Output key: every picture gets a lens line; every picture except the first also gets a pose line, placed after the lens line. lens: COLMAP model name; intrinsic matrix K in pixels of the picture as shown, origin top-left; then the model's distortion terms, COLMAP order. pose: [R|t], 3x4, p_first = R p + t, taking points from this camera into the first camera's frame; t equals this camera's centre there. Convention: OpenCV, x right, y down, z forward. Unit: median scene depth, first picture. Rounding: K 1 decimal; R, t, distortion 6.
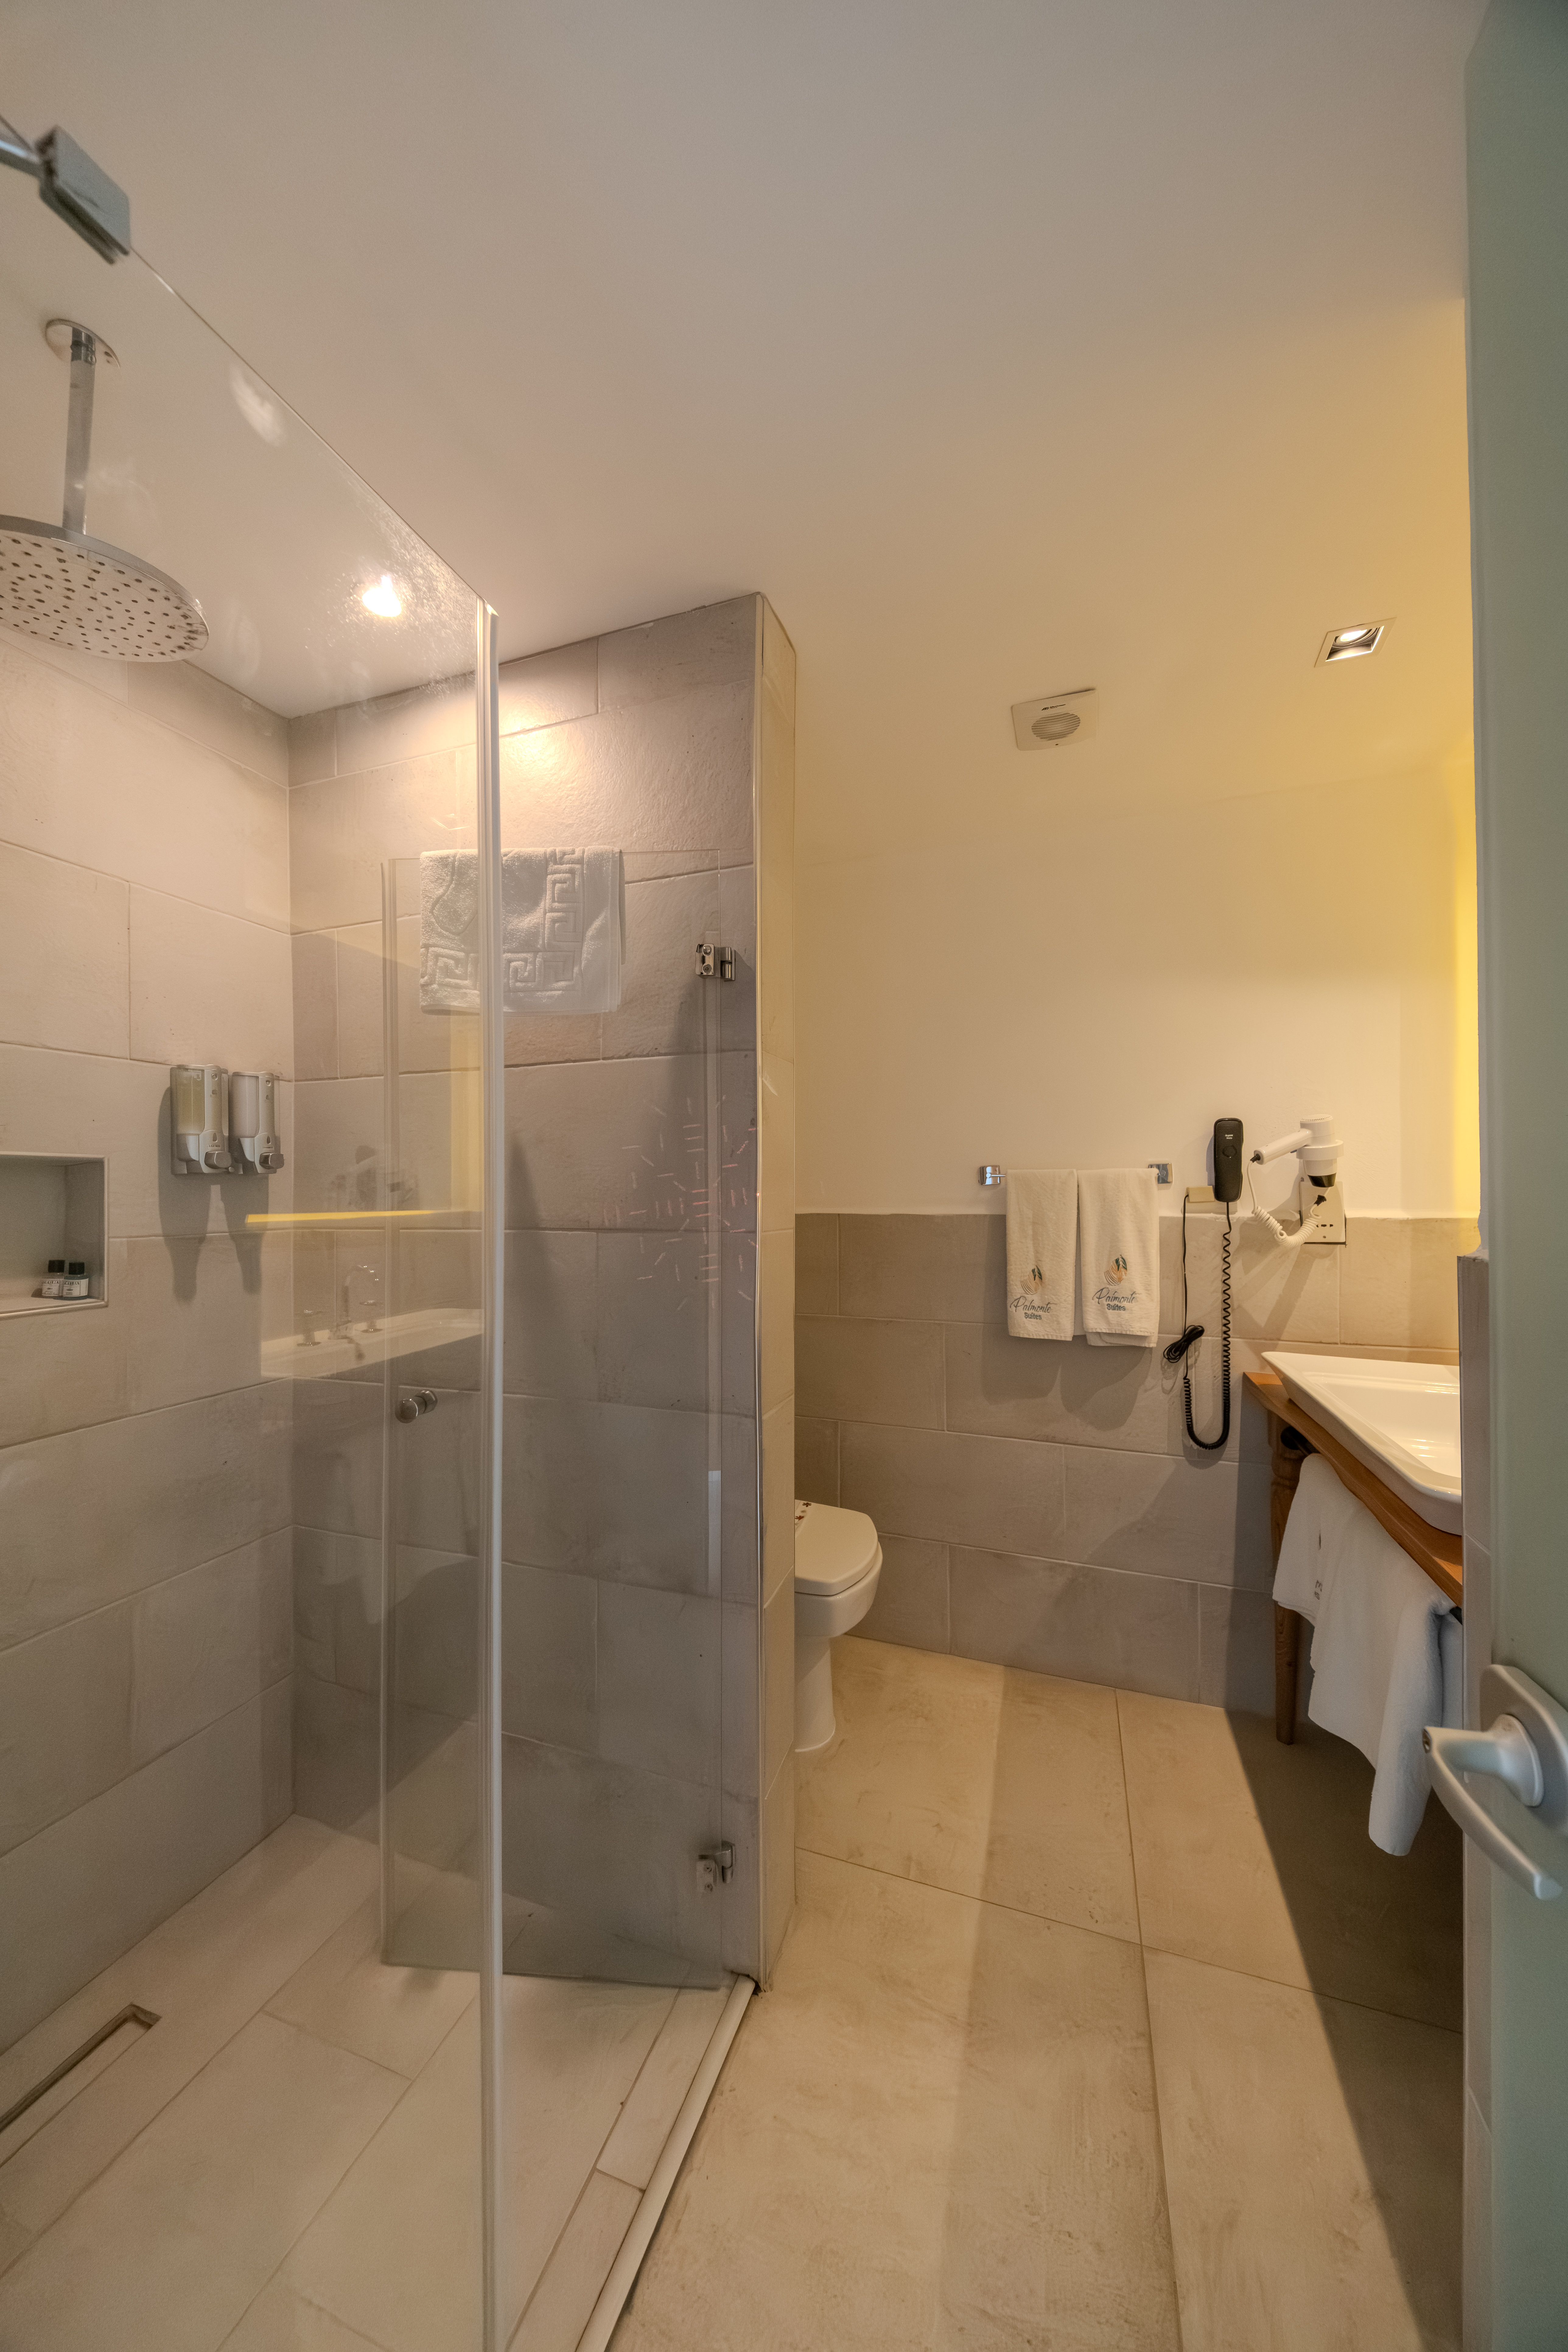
lens RADIAL K [[791.9, 0, 784.0], [0, 791.9, 1176.0], [0, 0, 1]] dist [0.037531, -0.022828]
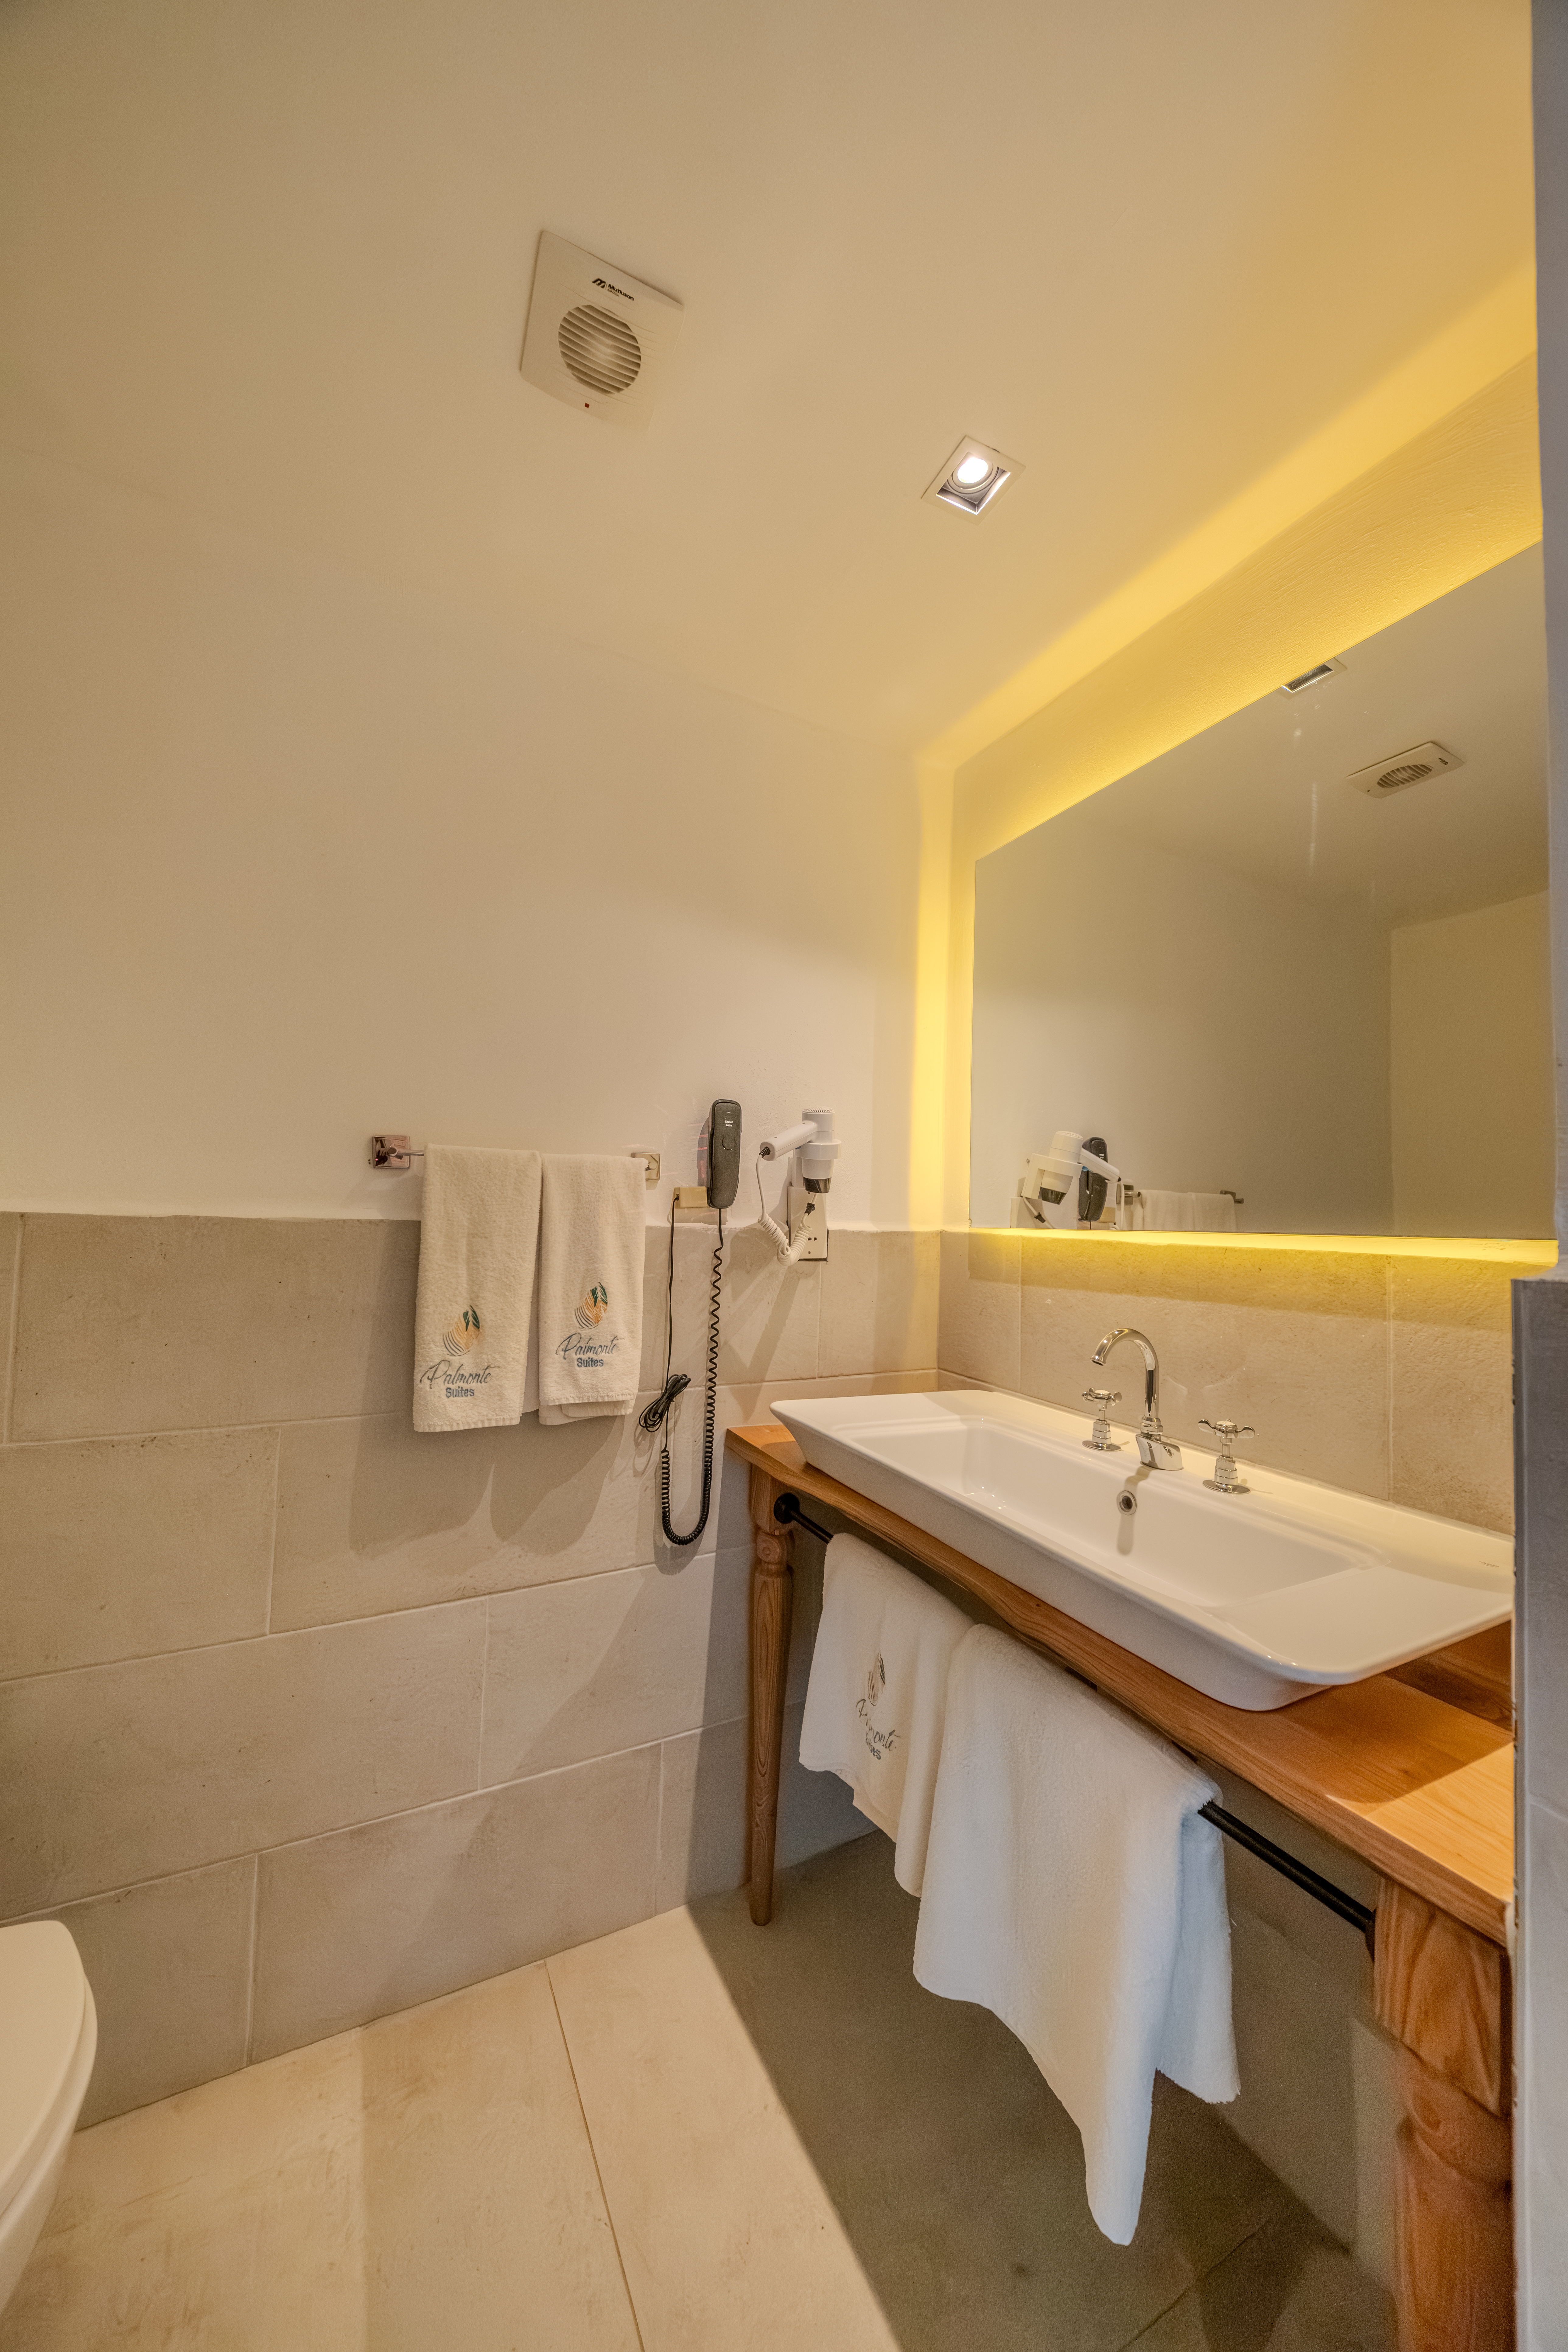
lens RADIAL K [[791.9, 0, 784.0], [0, 791.9, 1176.0], [0, 0, 1]] dist [0.037531, -0.022828]
pose [[0.692598, 0.064245, 0.718457, 0.044572], [-0.036622, 0.997873, -0.053928, 0.039907], [-0.720394, 0.011039, 0.693478, 0.421157]]
